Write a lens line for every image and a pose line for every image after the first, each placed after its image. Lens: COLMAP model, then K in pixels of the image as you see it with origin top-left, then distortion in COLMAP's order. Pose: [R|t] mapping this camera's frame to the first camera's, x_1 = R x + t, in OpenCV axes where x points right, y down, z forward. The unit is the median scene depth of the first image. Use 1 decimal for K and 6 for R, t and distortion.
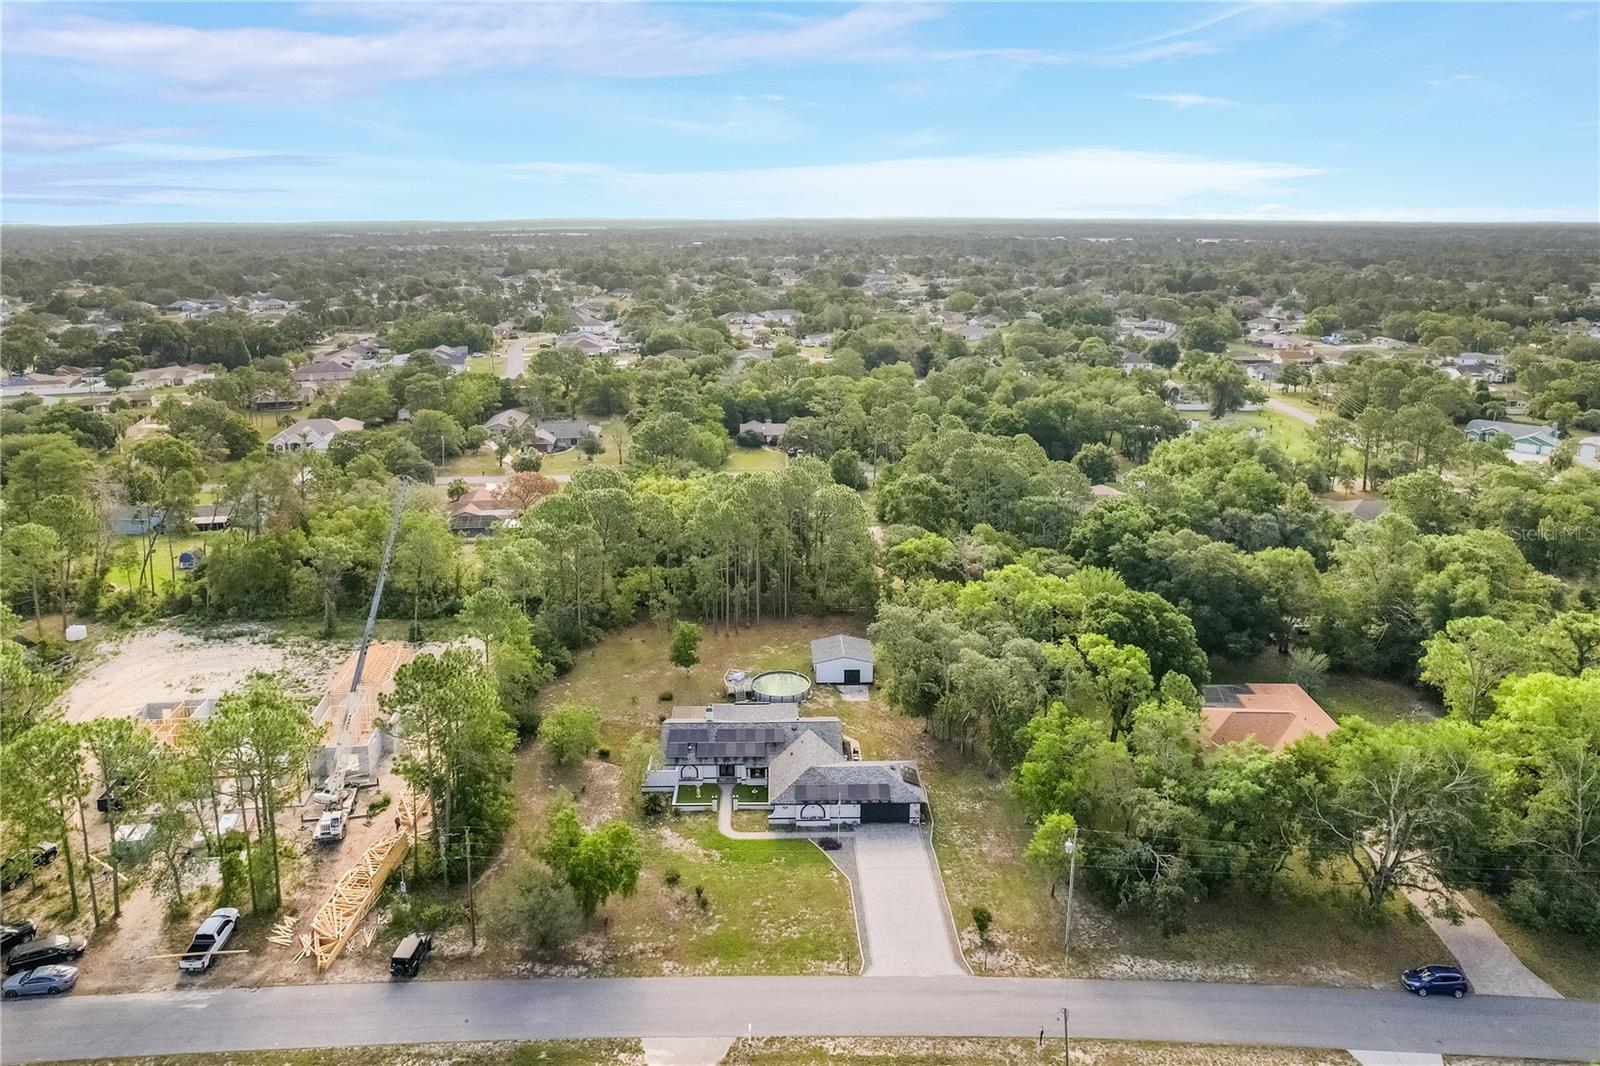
lens RADIAL K [[1068.6, 0, 787.2], [0, 1068.6, 383.8], [0, 0, 1]] dist [-0.061572, 0.039768]
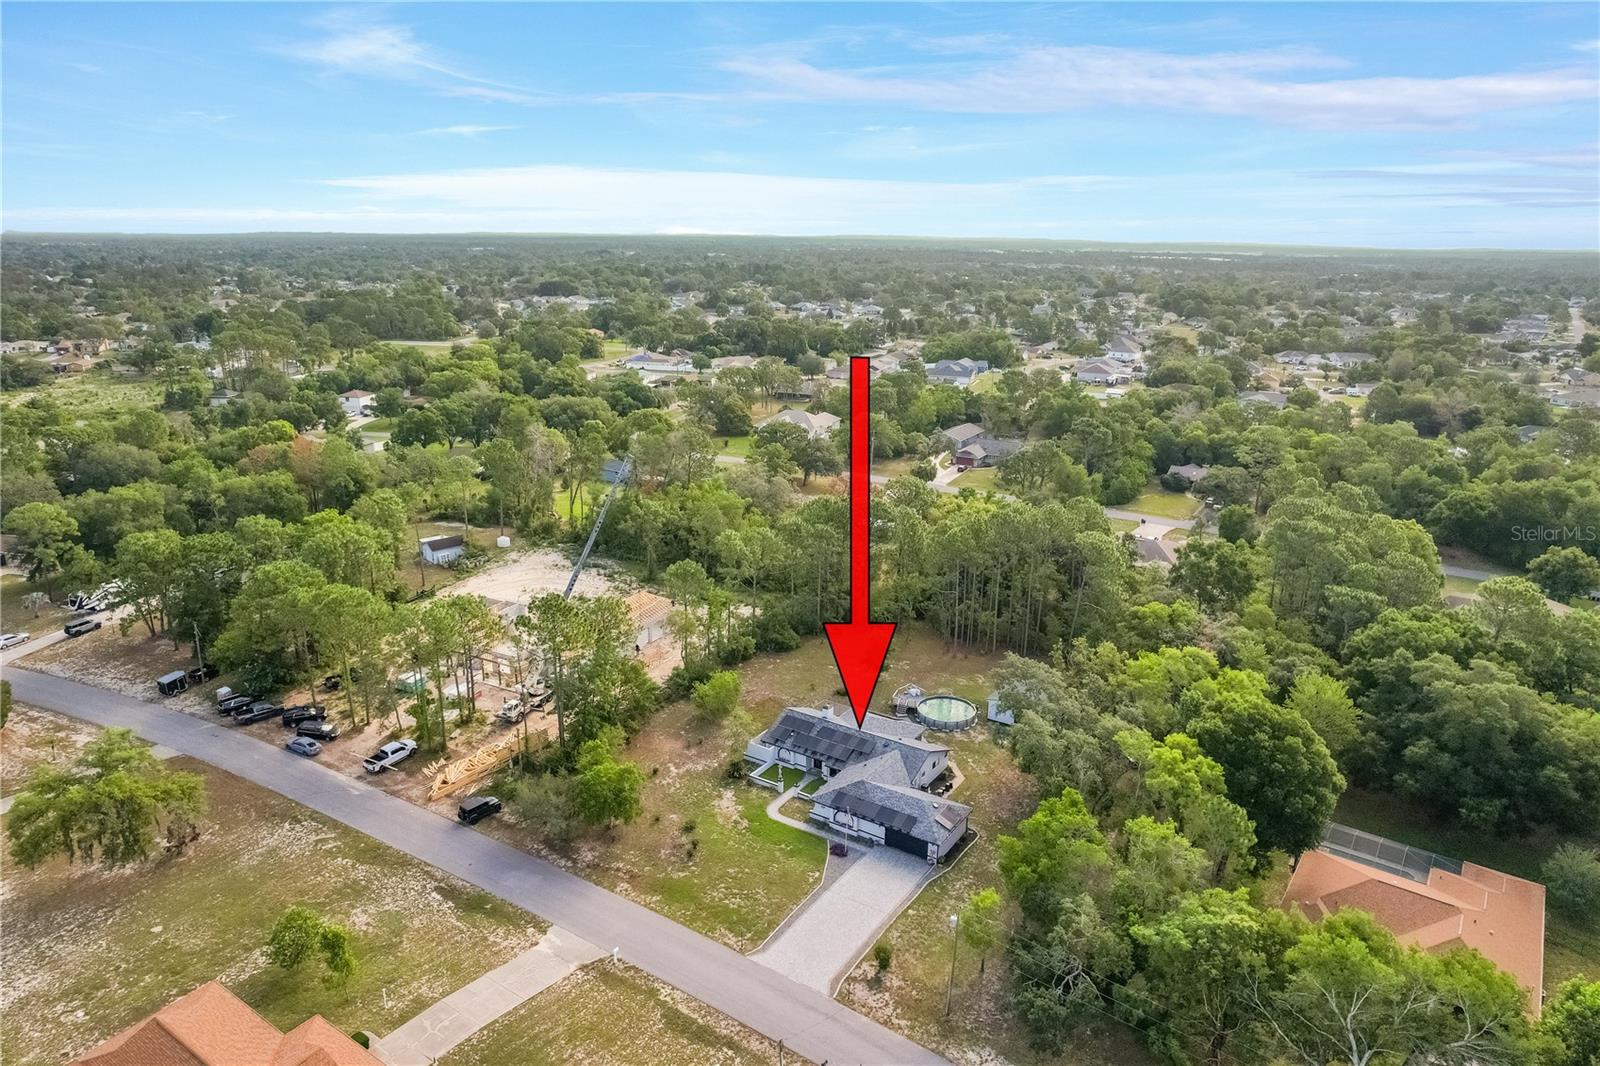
lens RADIAL K [[1020.3, 0, 800.0], [0, 1020.3, 533.0], [0, 0, 1]] dist [-0.075990, 0.068689]
pose [[0.829163, 0.172065, -0.531867, 0.444068], [-0.102526, 0.982119, 0.157892, -0.029179], [0.549525, -0.076388, 0.831978, 0.144562]]
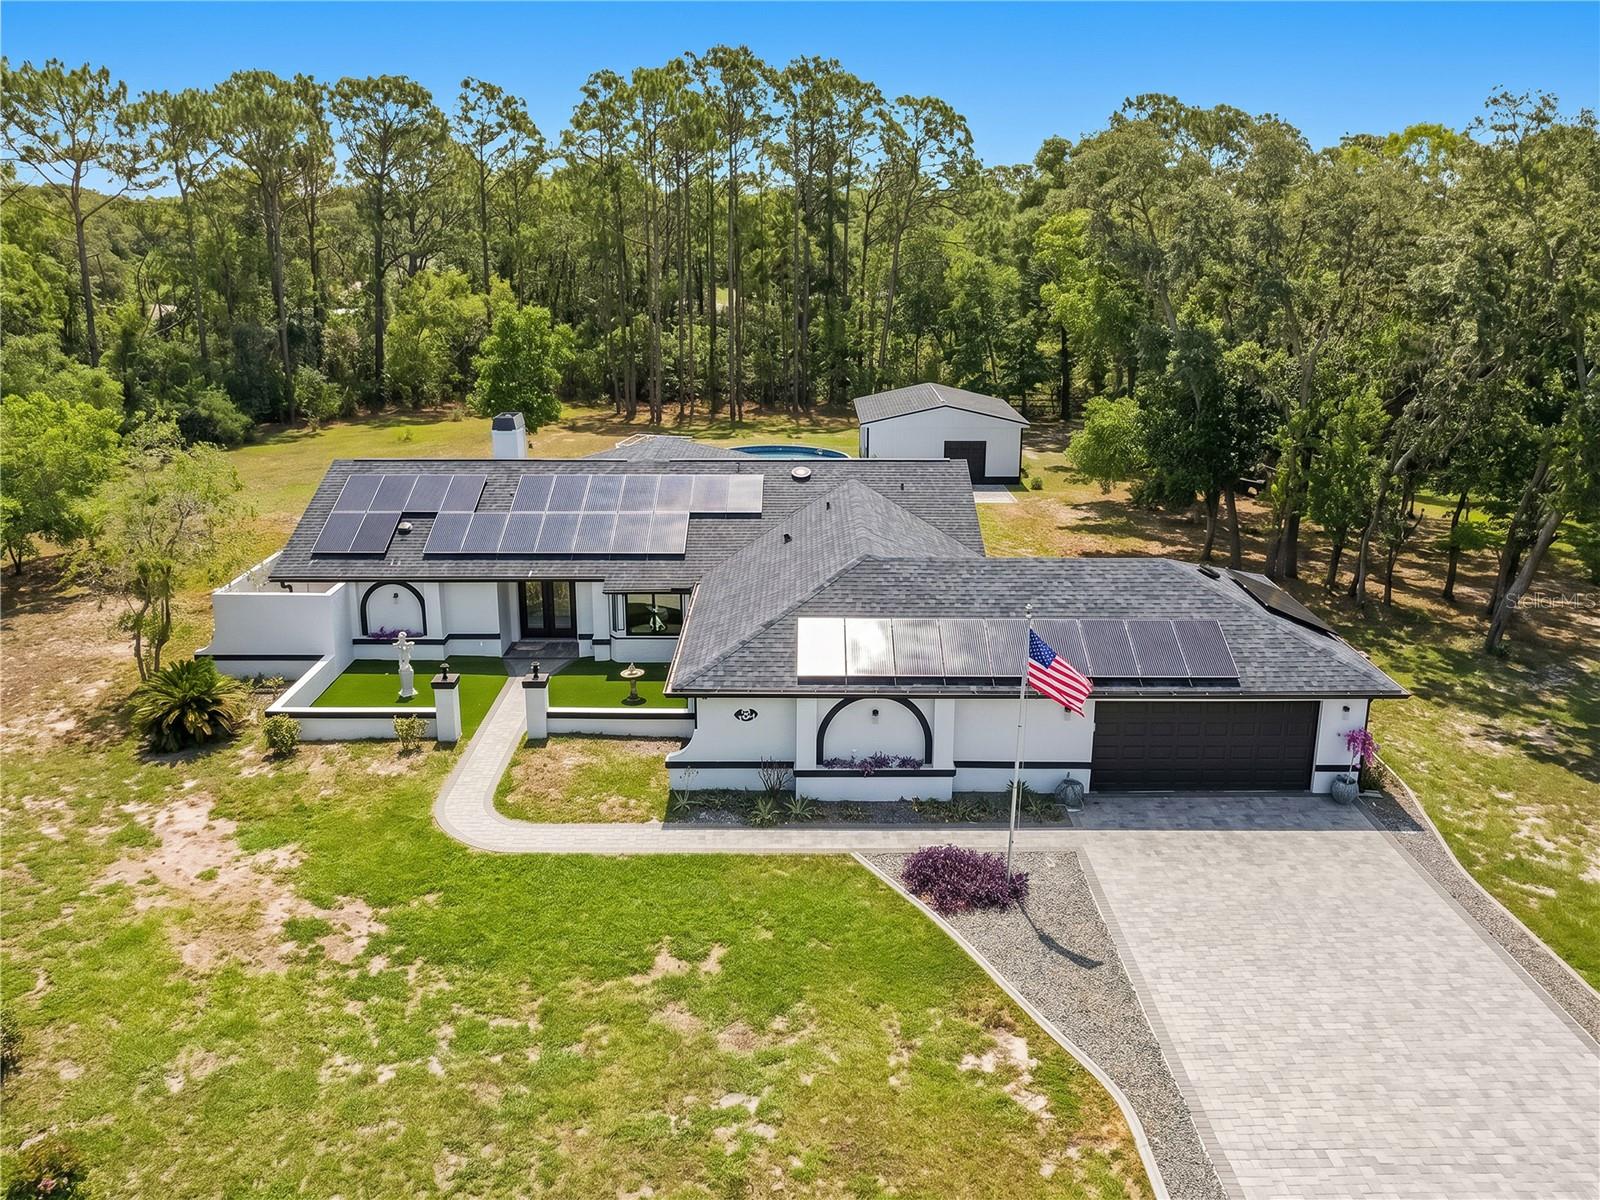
lens RADIAL K [[1191.0, 0, 805.3], [0, 1191.0, 506.0], [0, 0, 1]] dist [-0.061272, 0.045996]
pose [[0.999910, 0.005598, -0.012170, 0.012007], [-0.004487, 0.995978, 0.089489, 0.314038], [0.012622, -0.089427, 0.995913, 0.713146]]
